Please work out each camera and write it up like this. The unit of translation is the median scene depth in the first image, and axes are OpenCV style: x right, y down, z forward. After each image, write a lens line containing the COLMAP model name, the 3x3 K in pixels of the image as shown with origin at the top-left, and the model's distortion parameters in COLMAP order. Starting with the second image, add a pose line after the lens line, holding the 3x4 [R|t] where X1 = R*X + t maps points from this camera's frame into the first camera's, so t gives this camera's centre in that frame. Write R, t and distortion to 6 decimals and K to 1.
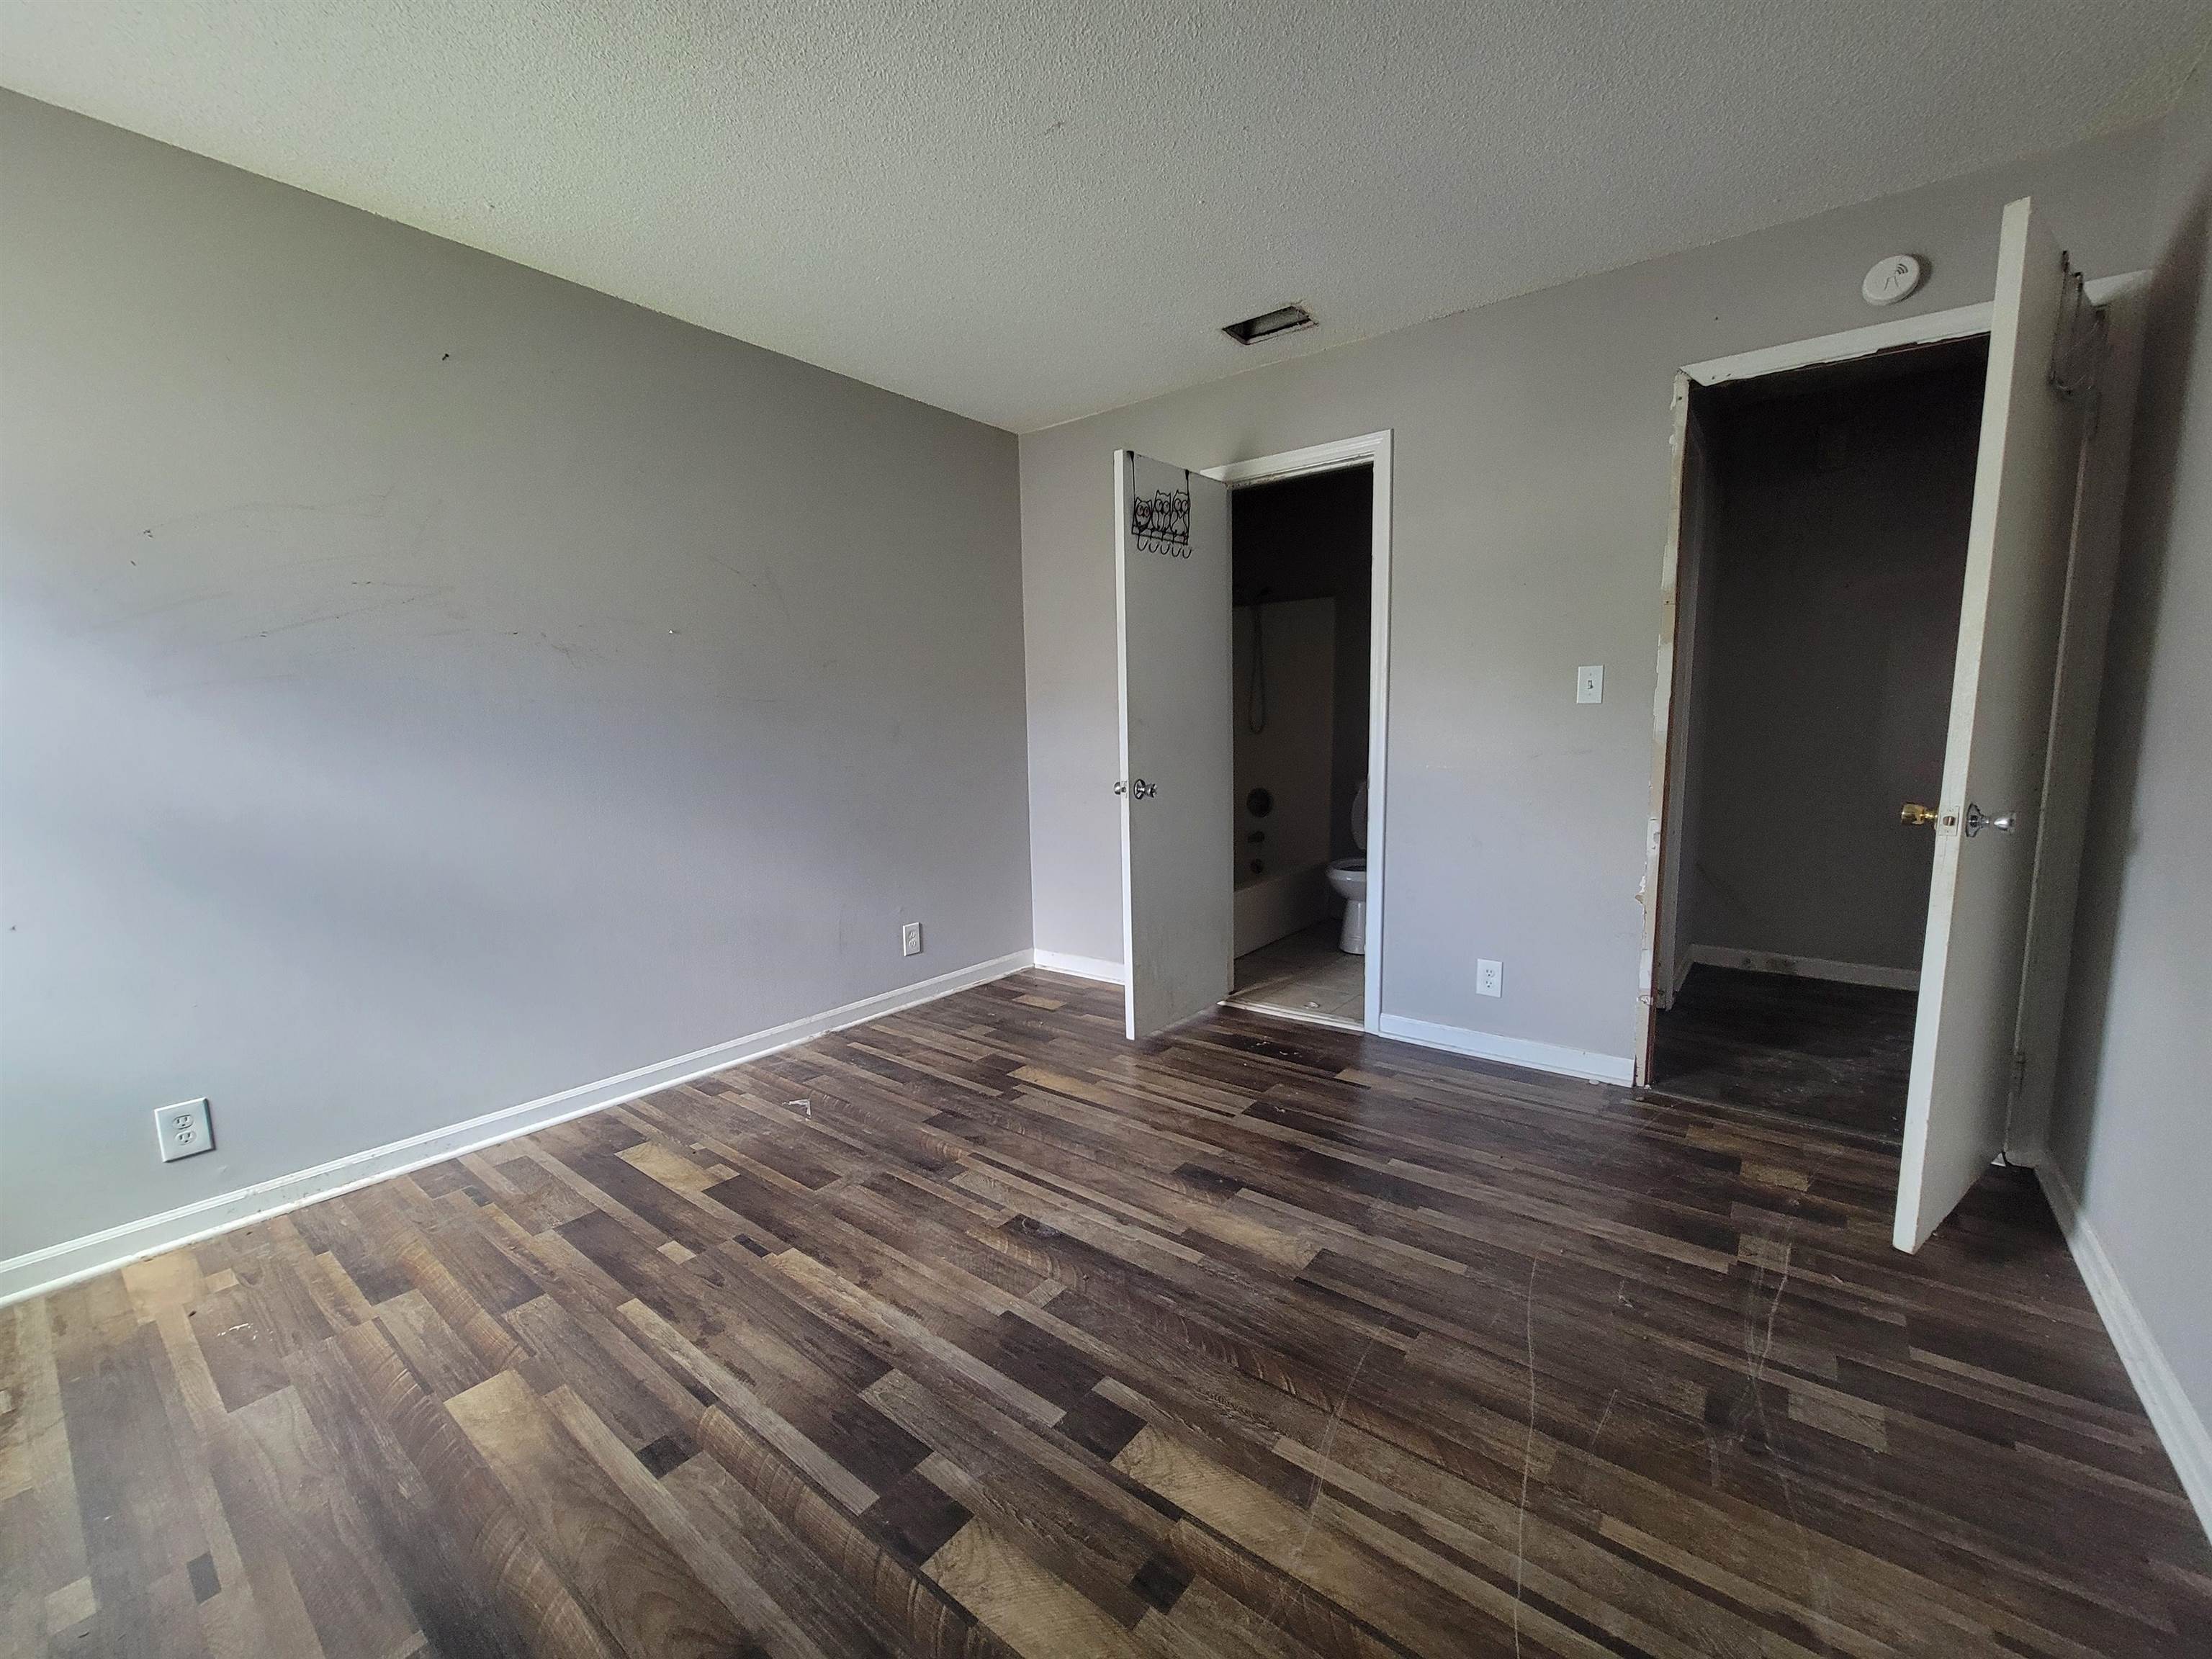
lens RADIAL K [[893.4, 0, 1106.7], [0, 893.4, 833.6], [0, 0, 1]] dist [-0.001655, -0.000248]
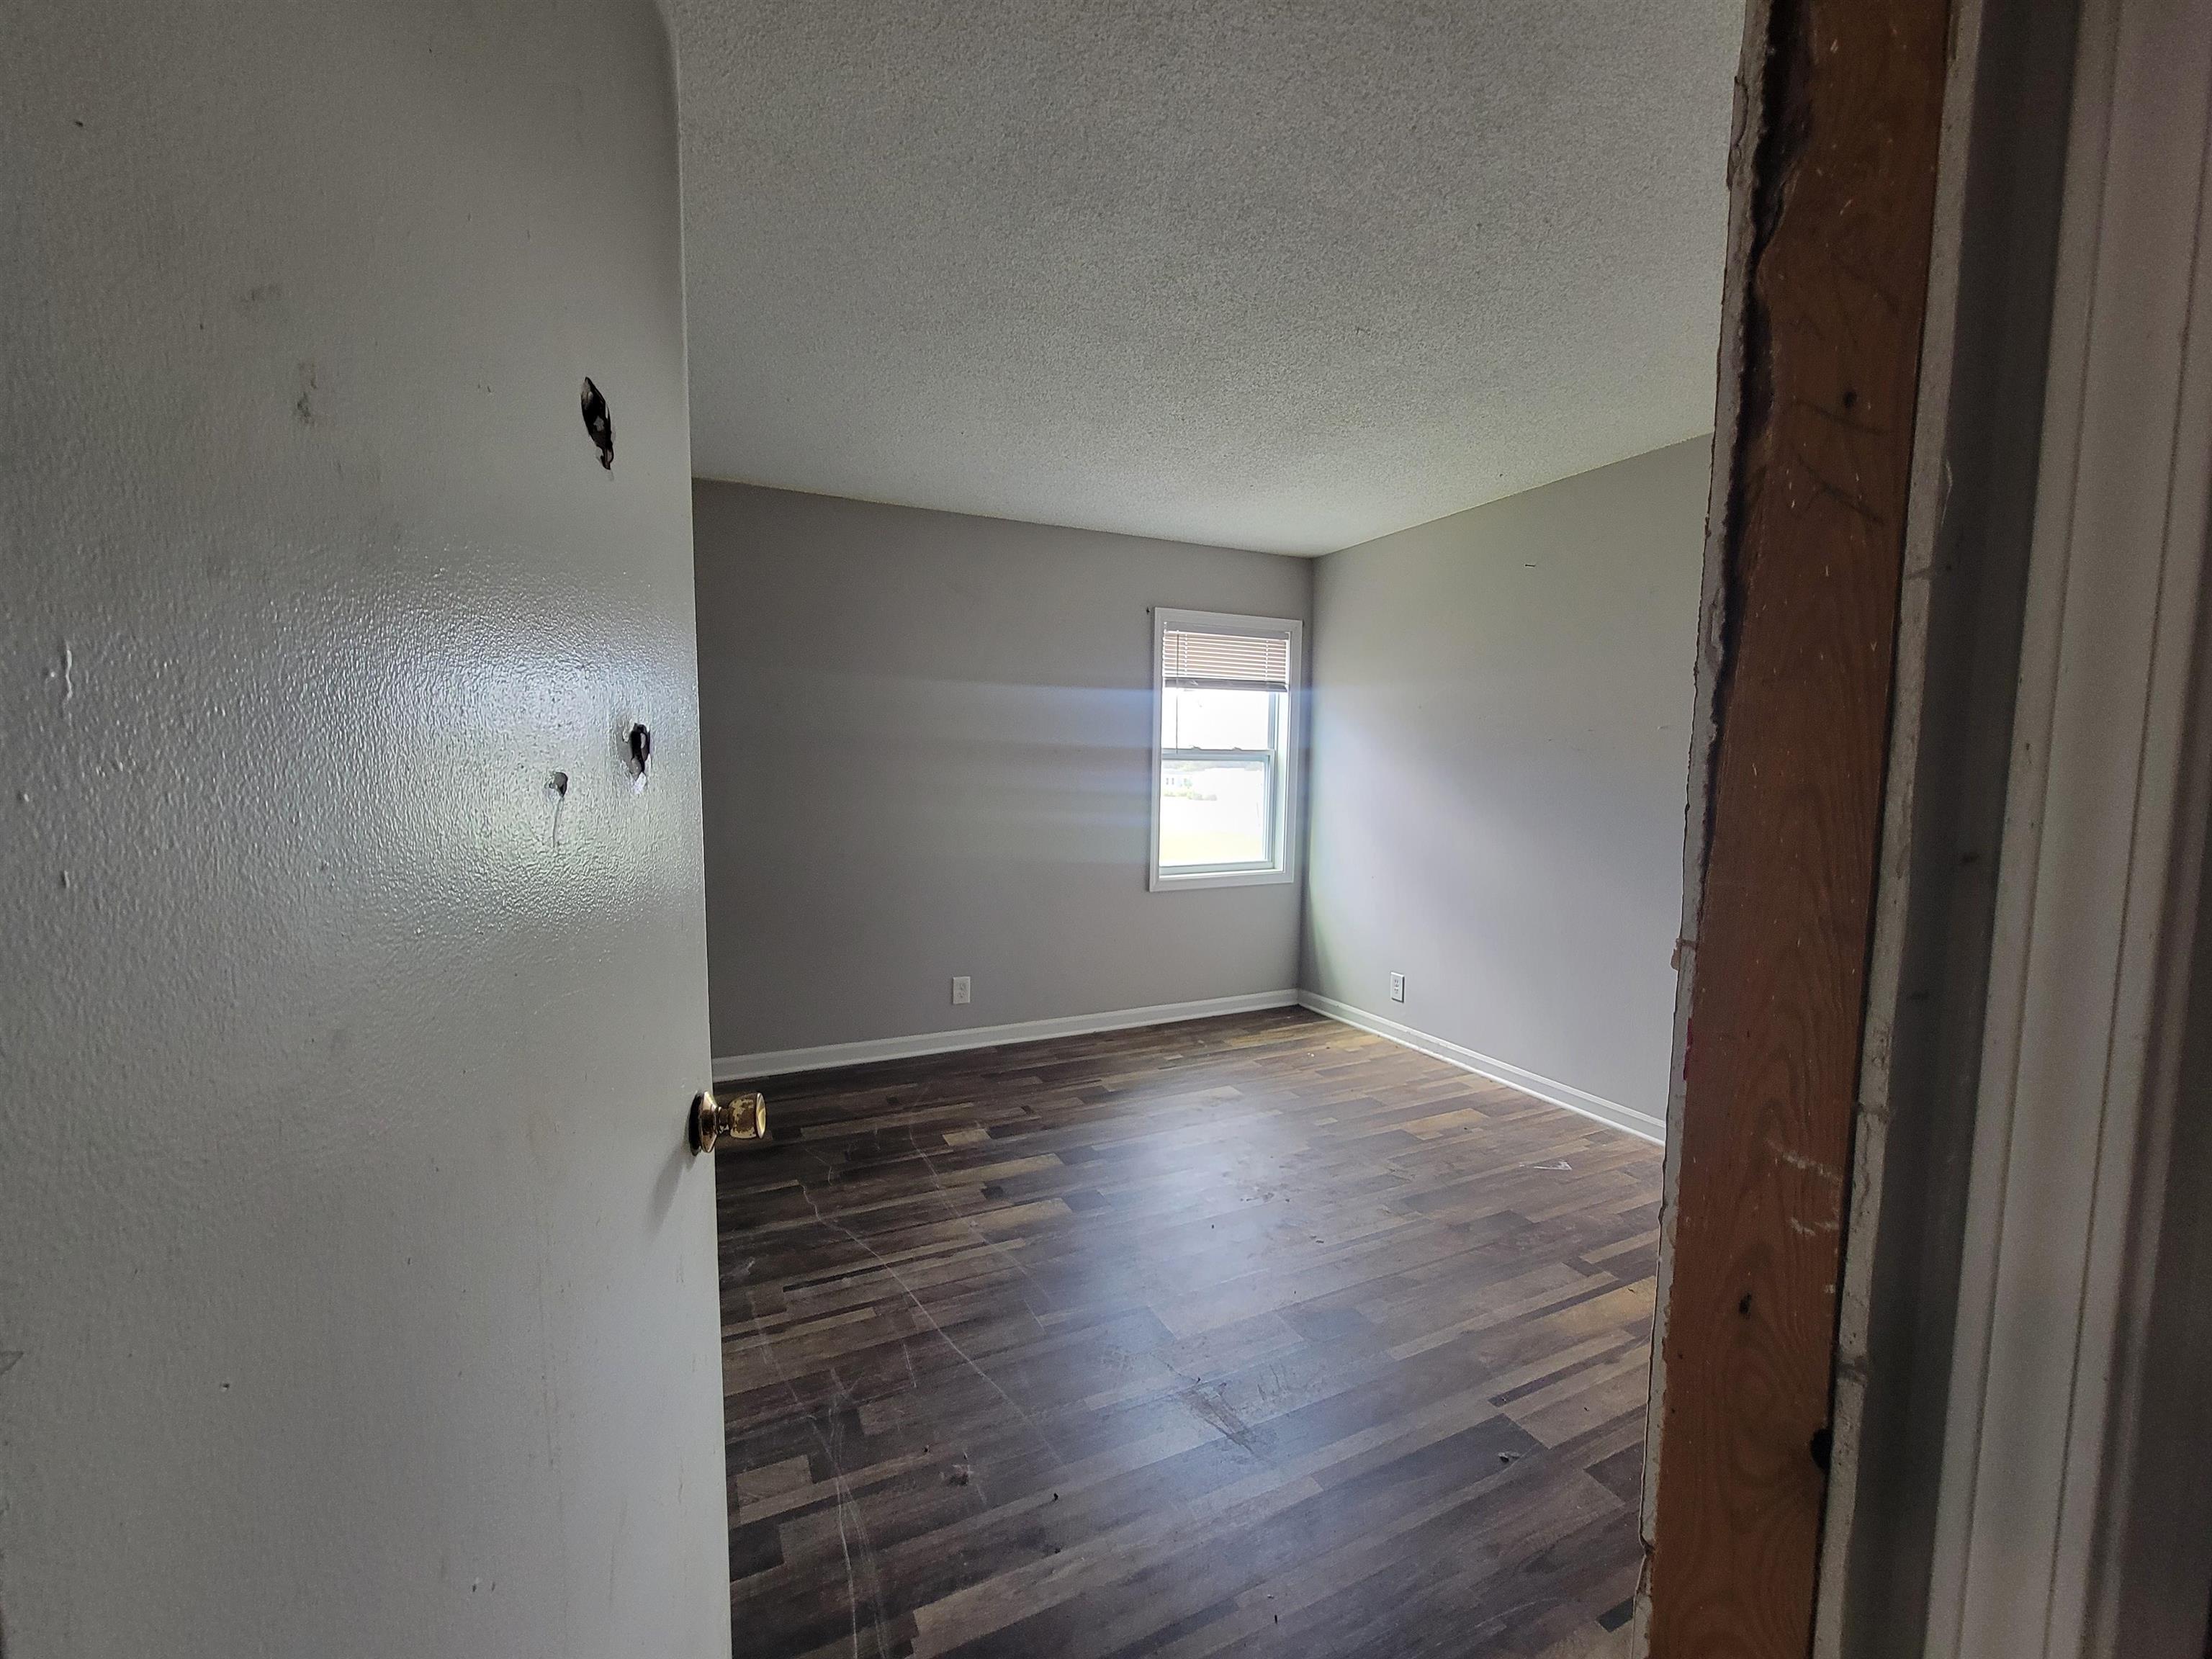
lens RADIAL K [[893.4, 0, 1102.8], [0, 893.4, 833.9], [0, 0, 1]] dist [-0.001655, -0.000248]
pose [[-0.443152, 0.082750, -0.892619, 1.412317], [-0.109158, 0.983340, 0.145354, -0.317273], [0.889776, 0.161851, -0.426736, 1.542411]]
